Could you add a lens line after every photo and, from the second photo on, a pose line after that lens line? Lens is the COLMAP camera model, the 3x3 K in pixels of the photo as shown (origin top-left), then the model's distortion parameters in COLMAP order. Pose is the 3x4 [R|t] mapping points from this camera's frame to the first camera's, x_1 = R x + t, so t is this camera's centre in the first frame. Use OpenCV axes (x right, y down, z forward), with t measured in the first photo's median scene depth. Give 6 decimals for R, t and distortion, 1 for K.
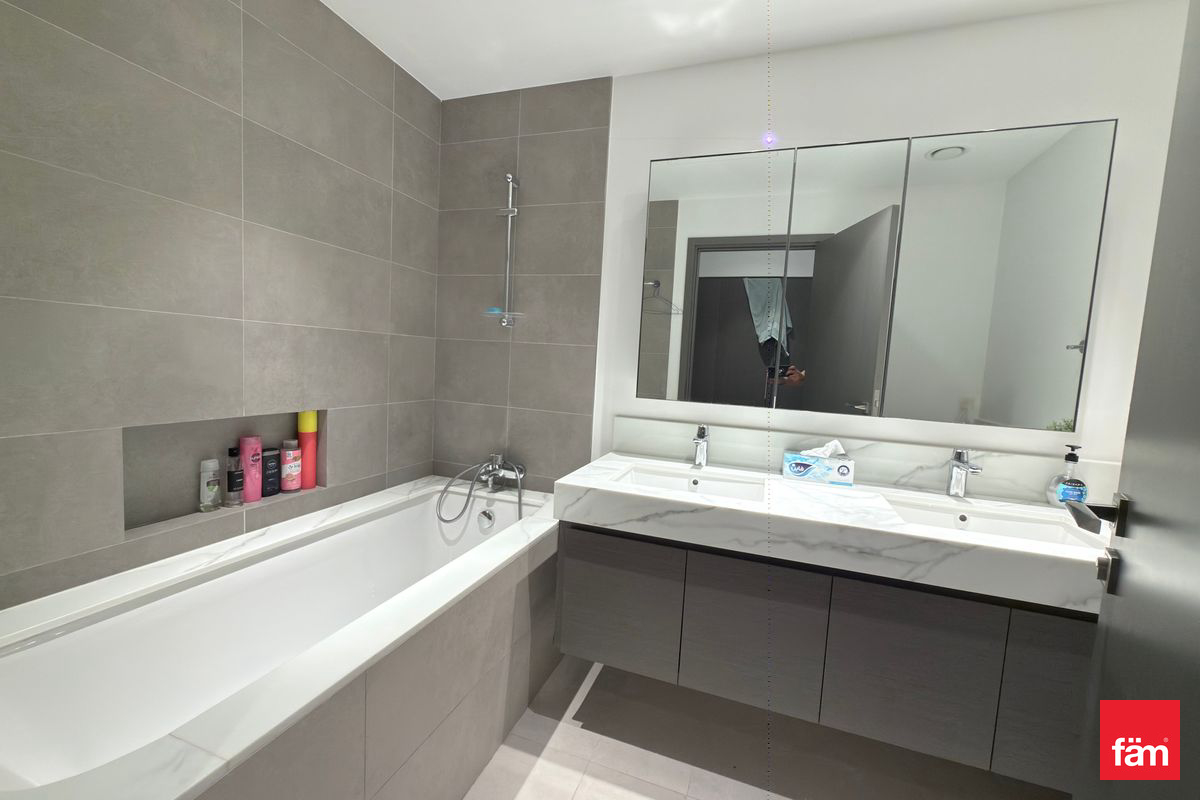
lens RADIAL K [[474.9, 0, 601.0], [0, 474.9, 401.1], [0, 0, 1]] dist [0.001026, -0.000340]
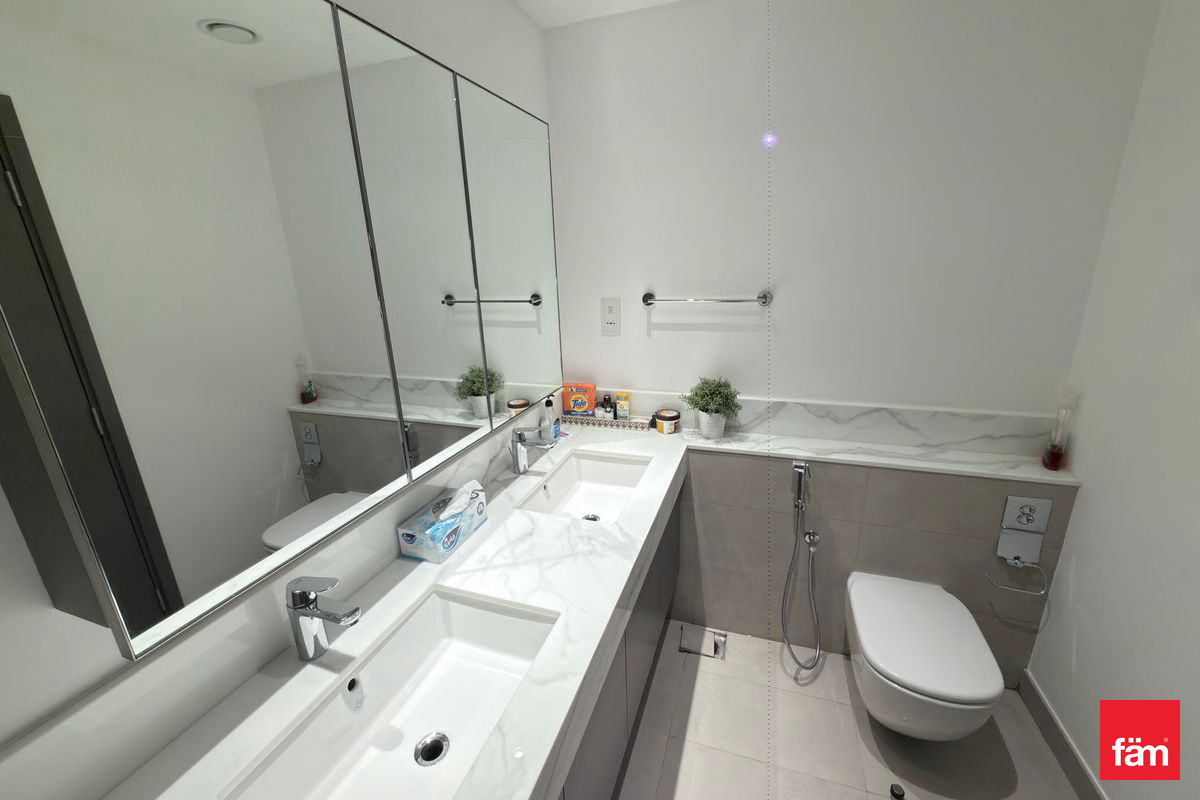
lens RADIAL K [[474.9, 0, 601.0], [0, 474.9, 401.1], [0, 0, 1]] dist [0.001026, -0.000340]
pose [[-0.011114, -0.341567, 0.939792, -0.192699], [0.114213, 0.933265, 0.340546, -0.274061], [-0.993394, 0.111122, 0.028639, 0.733537]]
